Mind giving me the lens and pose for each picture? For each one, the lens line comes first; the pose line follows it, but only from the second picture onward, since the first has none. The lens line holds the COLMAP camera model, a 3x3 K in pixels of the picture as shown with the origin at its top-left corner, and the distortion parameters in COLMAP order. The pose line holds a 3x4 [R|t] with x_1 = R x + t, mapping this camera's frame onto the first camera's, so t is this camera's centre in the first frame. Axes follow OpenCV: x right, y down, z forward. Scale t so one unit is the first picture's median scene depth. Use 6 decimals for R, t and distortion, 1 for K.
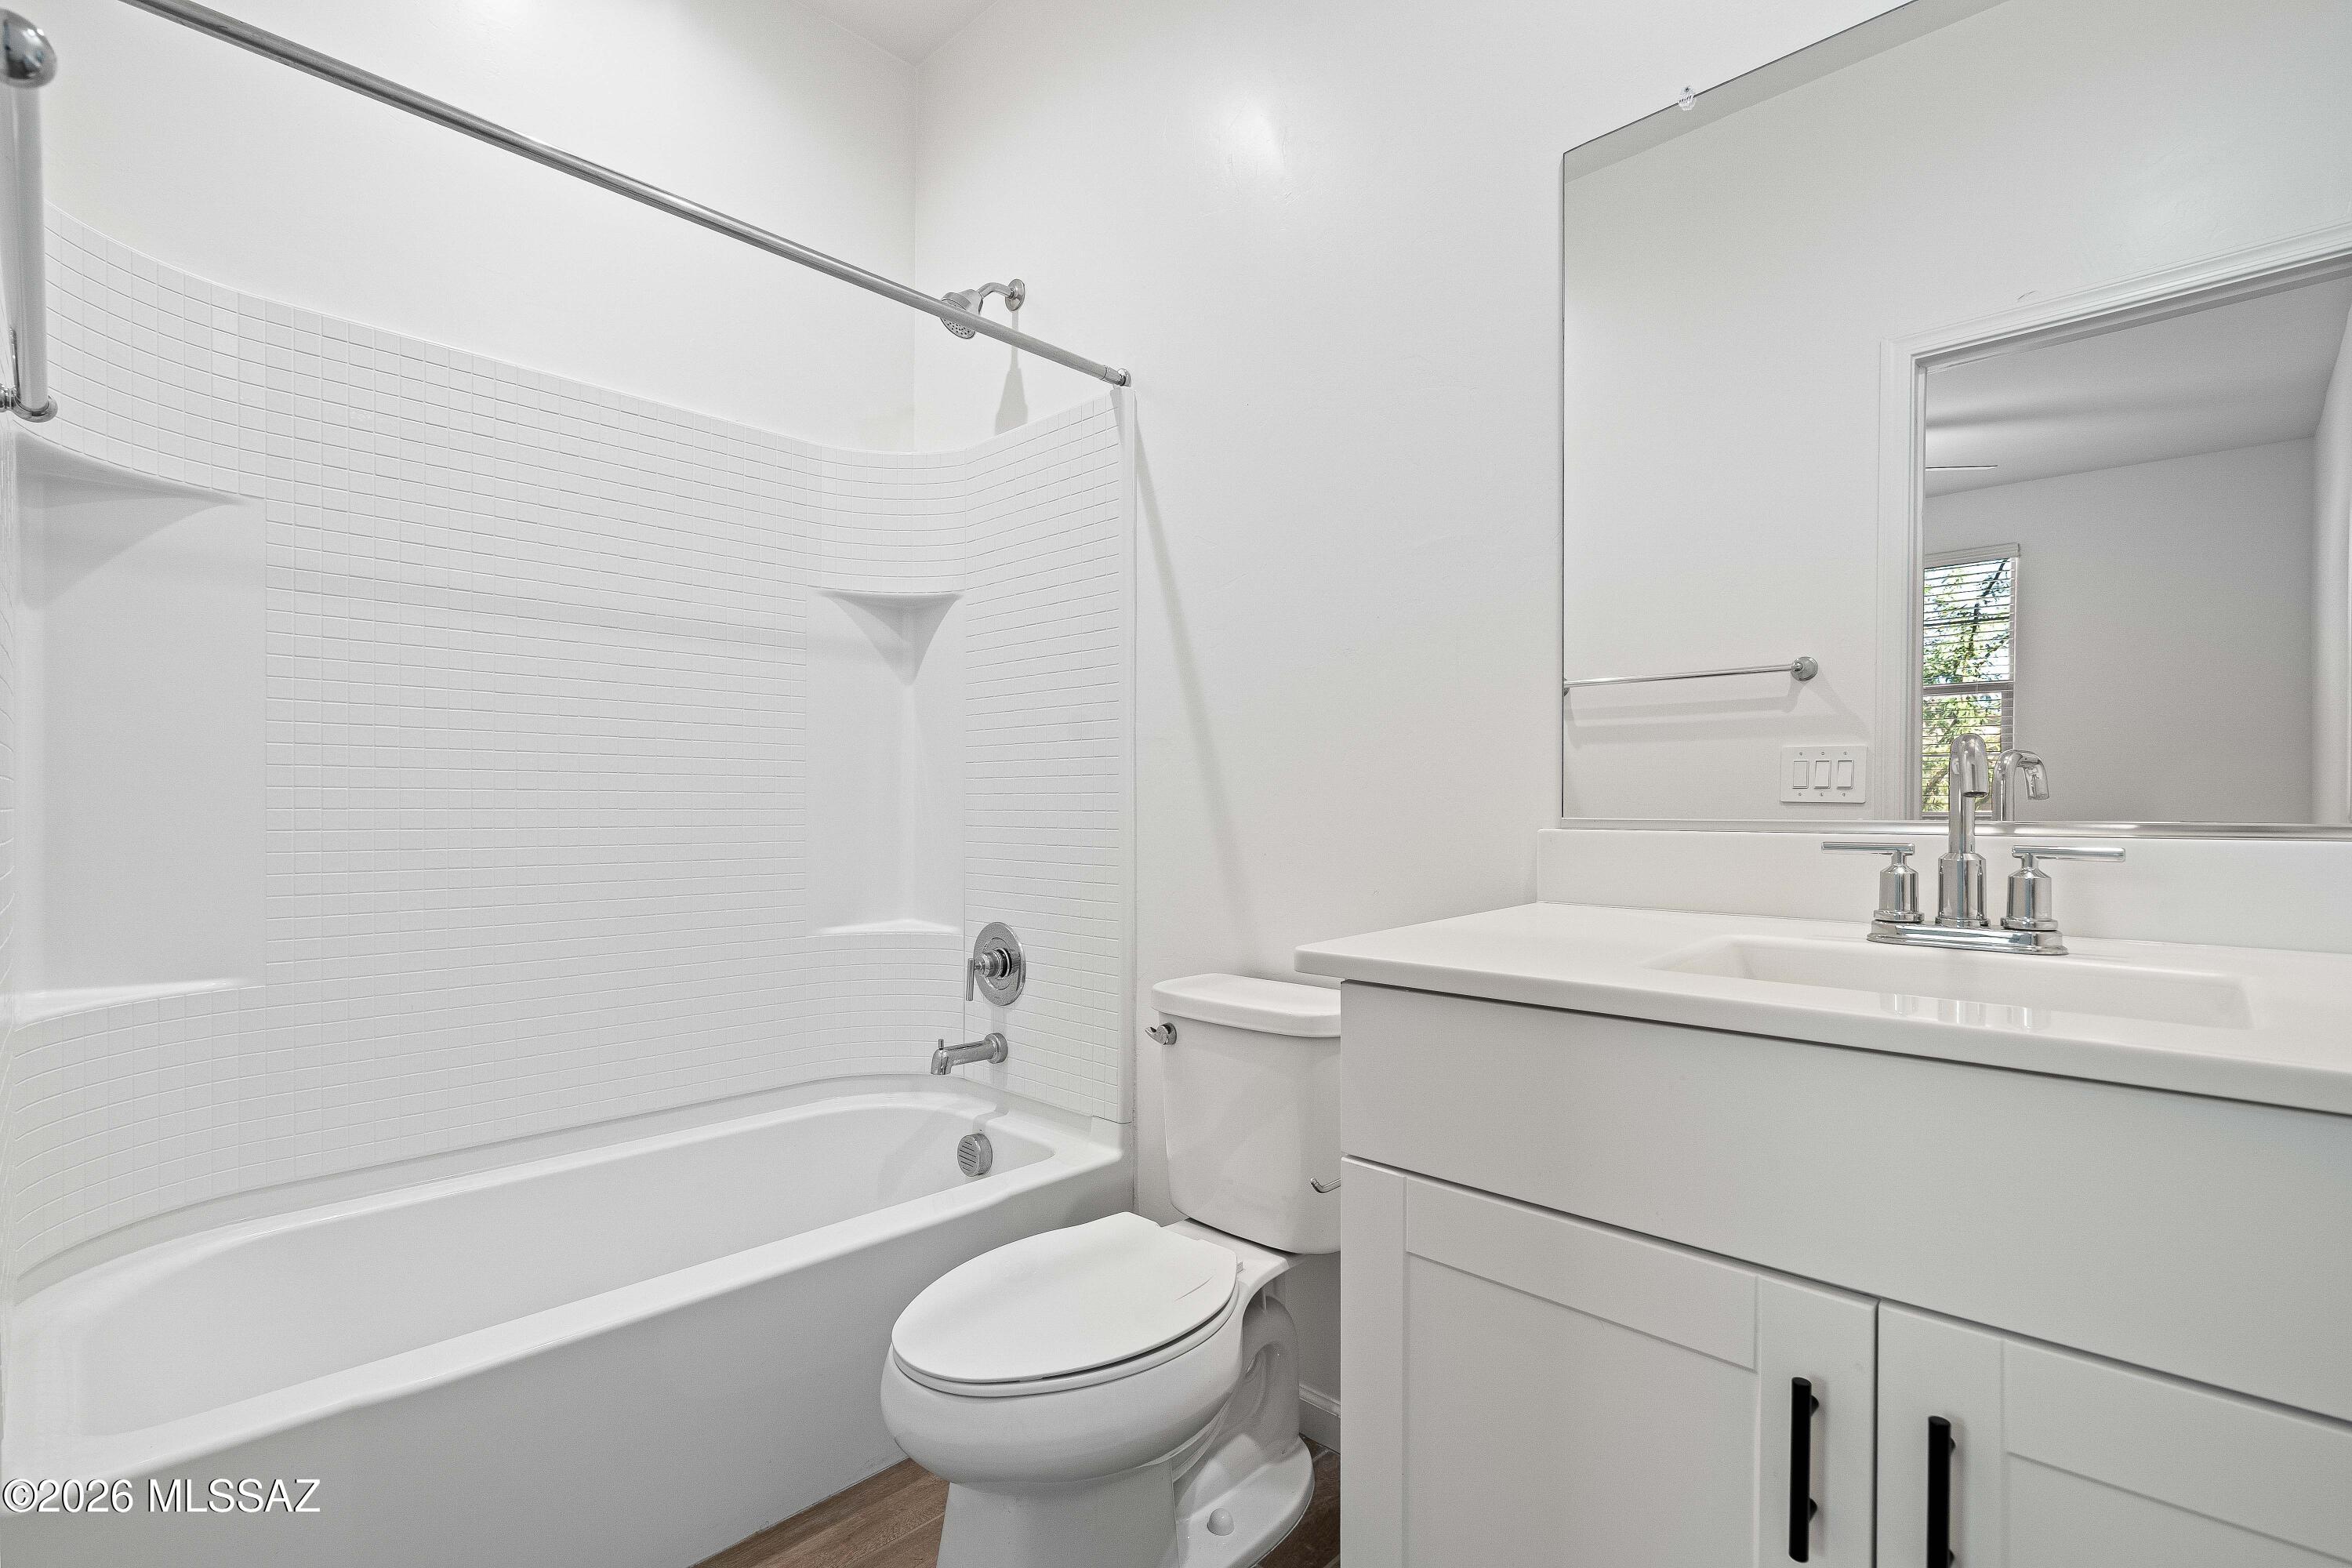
lens RADIAL K [[1073.6, 0, 1175.3], [0, 1073.6, 792.7], [0, 0, 1]] dist [0.002114, 0.000199]
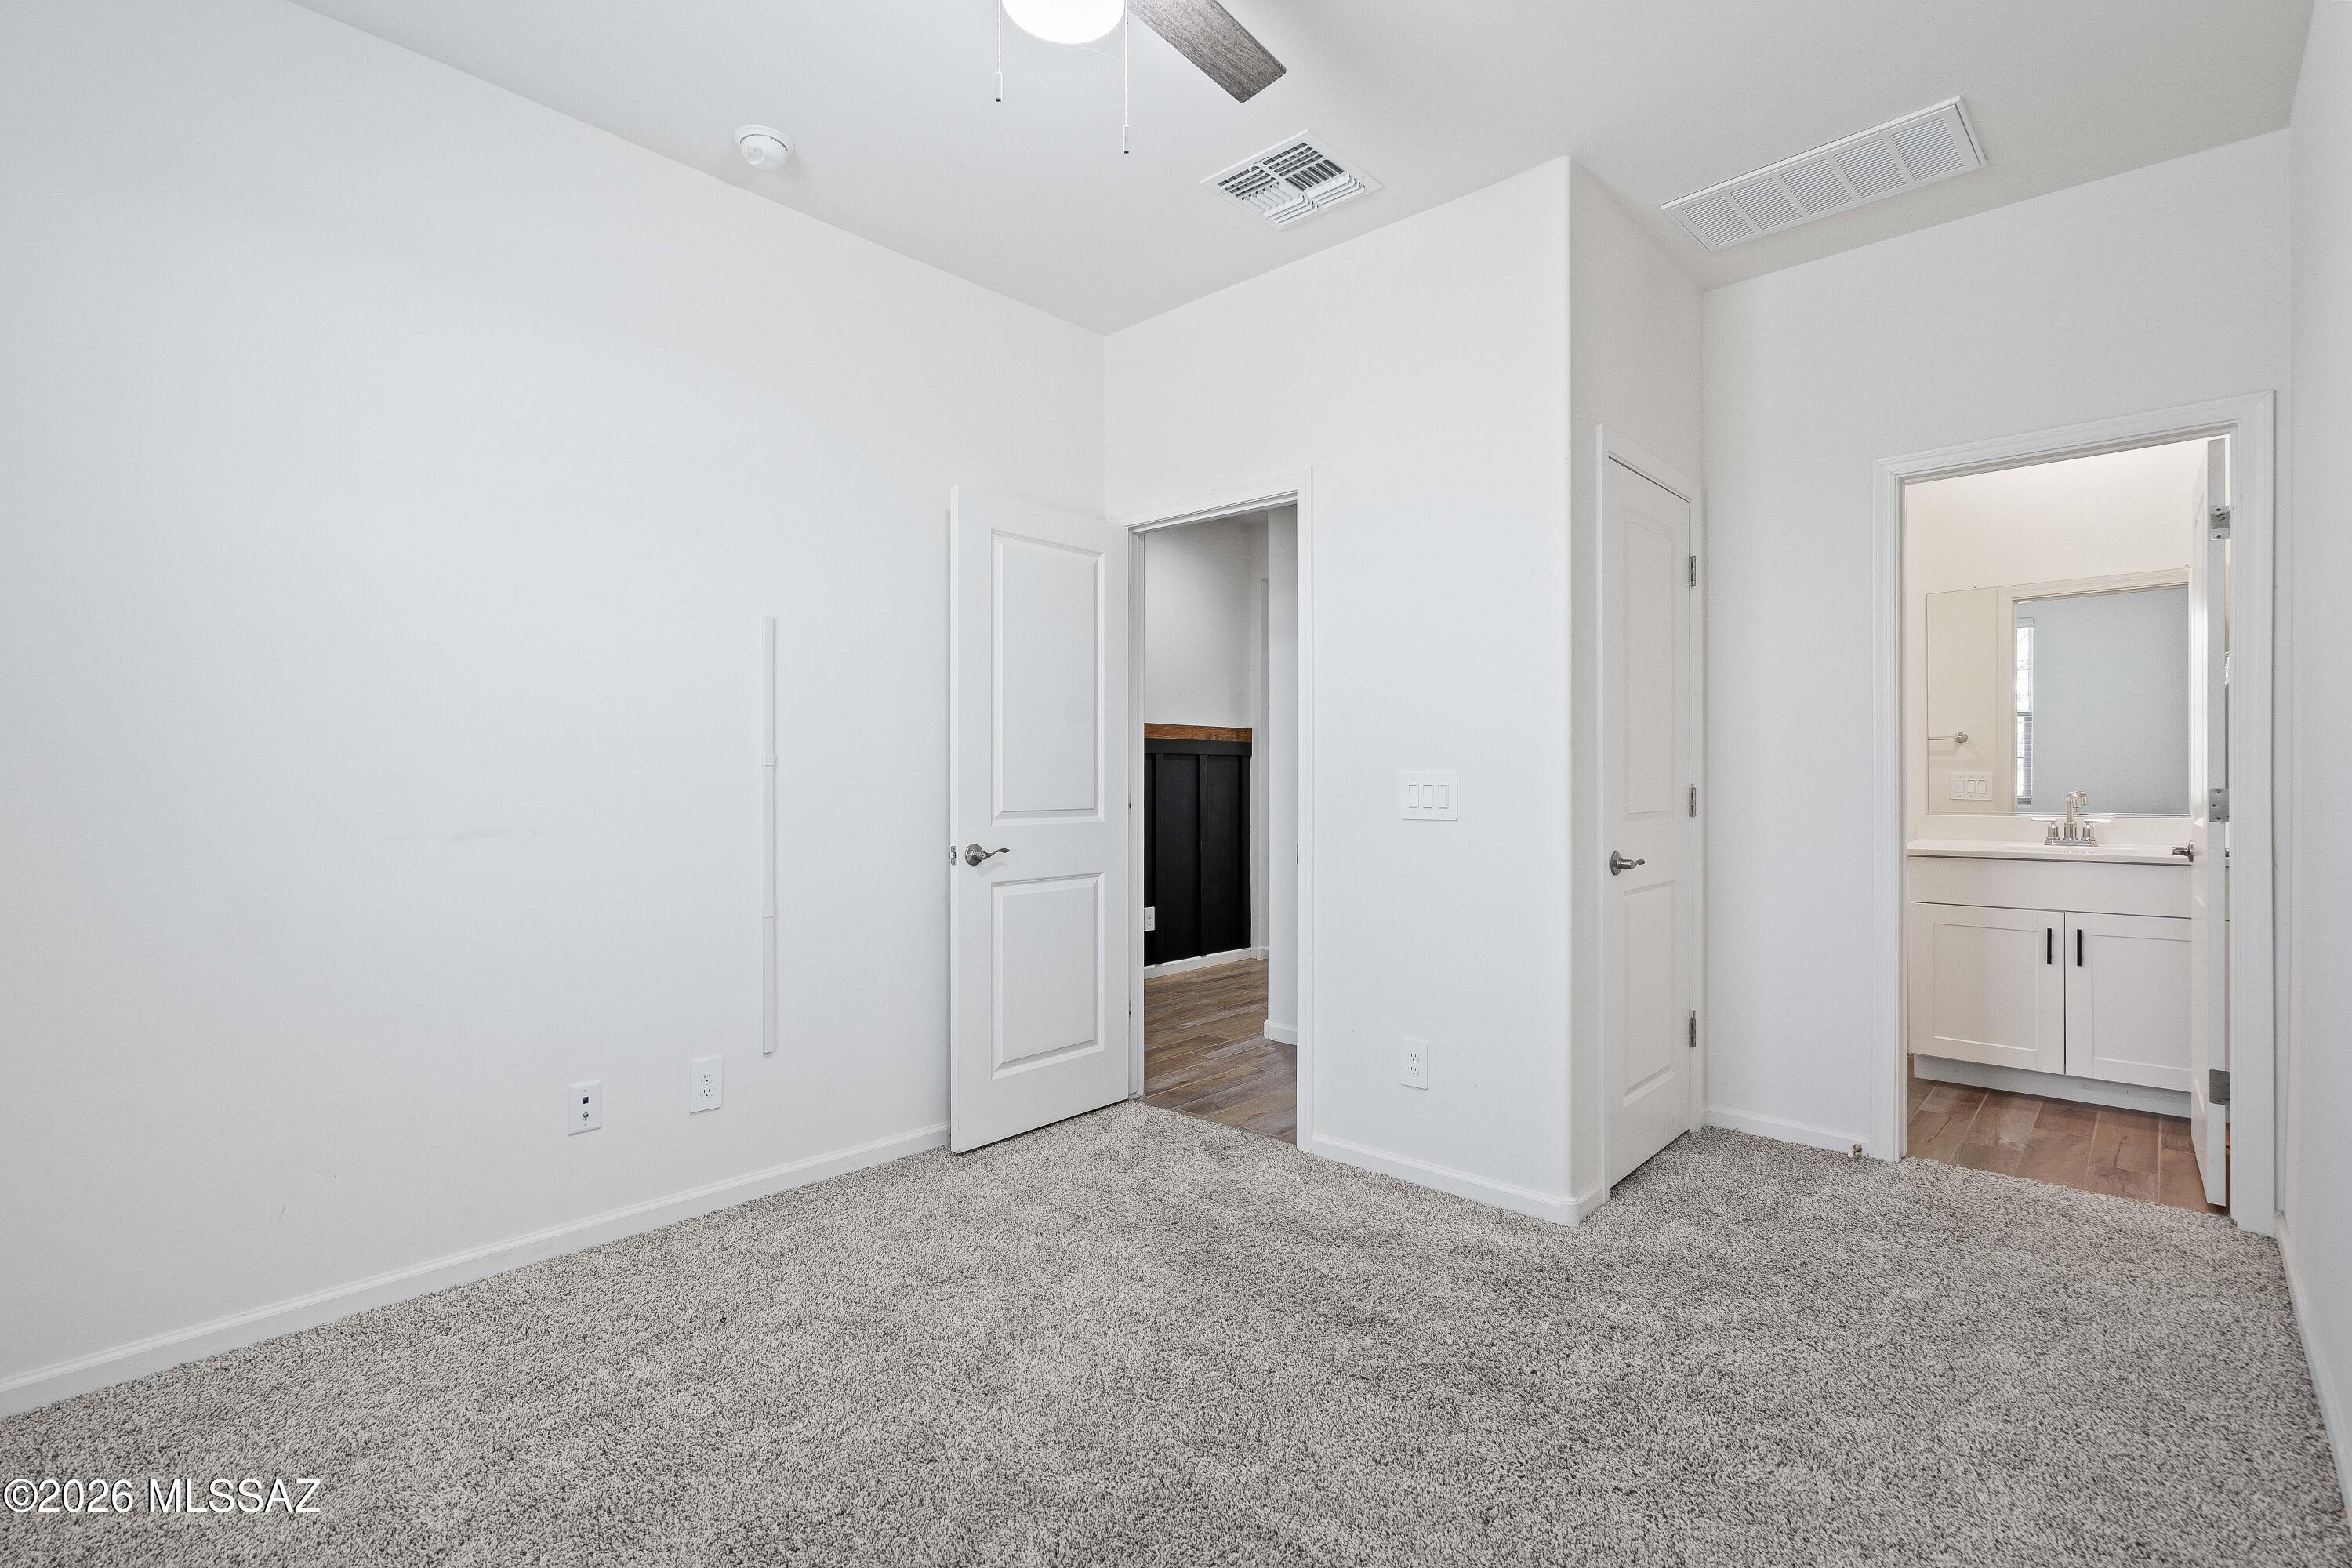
lens RADIAL K [[1073.6, 0, 1180.4], [0, 1073.6, 787.2], [0, 0, 1]] dist [0.002114, 0.000199]
pose [[0.999650, -0.018679, 0.018725, -2.475720], [0.018445, 0.999751, 0.012590, -0.173223], [-0.018955, -0.012240, 0.999745, -2.735855]]
